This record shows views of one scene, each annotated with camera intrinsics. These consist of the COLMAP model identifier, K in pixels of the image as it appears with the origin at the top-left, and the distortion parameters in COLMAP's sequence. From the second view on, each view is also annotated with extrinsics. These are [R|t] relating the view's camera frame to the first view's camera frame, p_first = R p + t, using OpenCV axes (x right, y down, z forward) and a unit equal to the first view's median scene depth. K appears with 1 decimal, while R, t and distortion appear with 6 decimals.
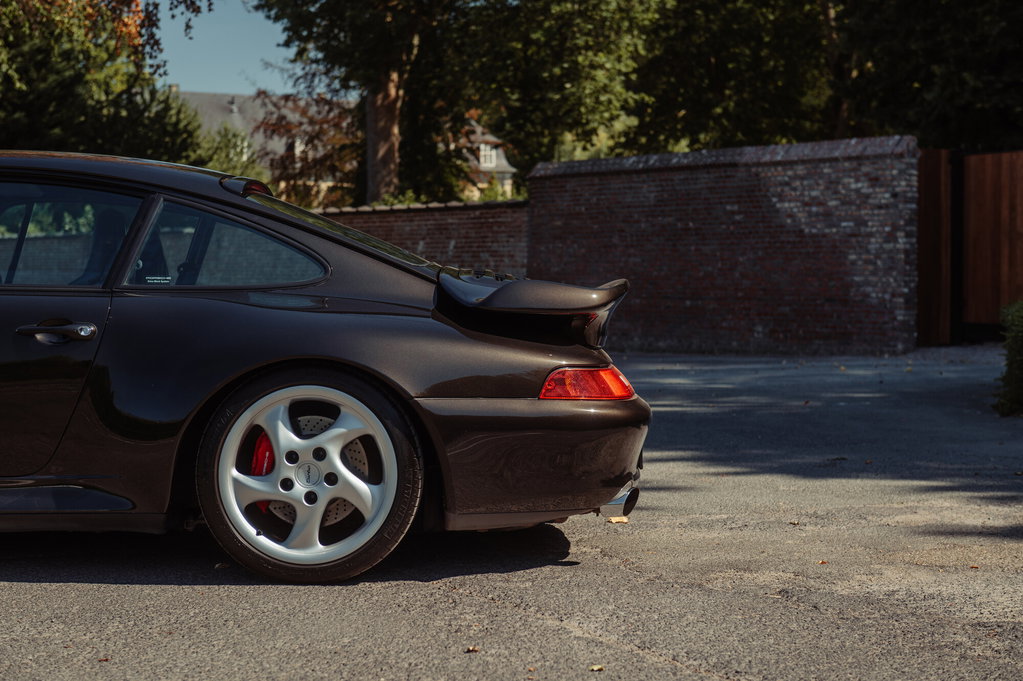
lens RADIAL K [[4183.2, 0, 232.3], [0, 4183.2, 187.8], [0, 0, 1]] dist [-1.376243, 13.375474]
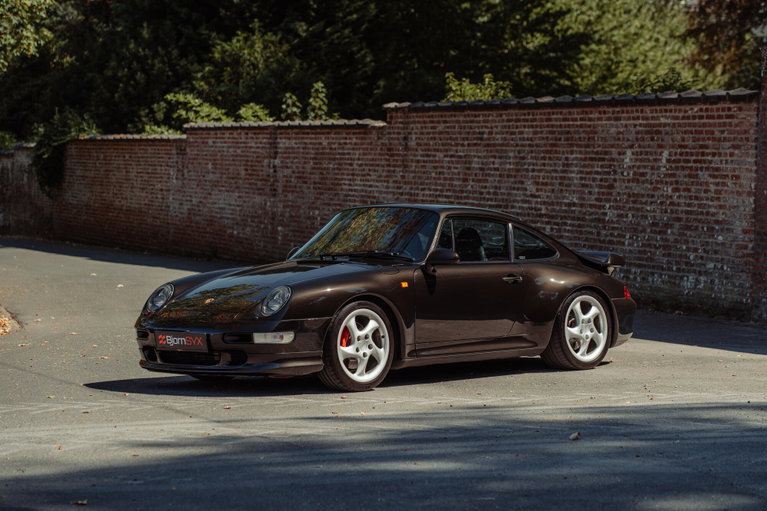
lens RADIAL K [[4138.6, 0, 383.2], [0, 4138.6, 494.3], [0, 0, 1]] dist [-0.301628, 7.004676]
pose [[0.980455, 0.012902, -0.196320, 0.142283], [0.010709, 0.992868, 0.118737, -0.011591], [0.196452, -0.118519, 0.973324, 0.365455]]
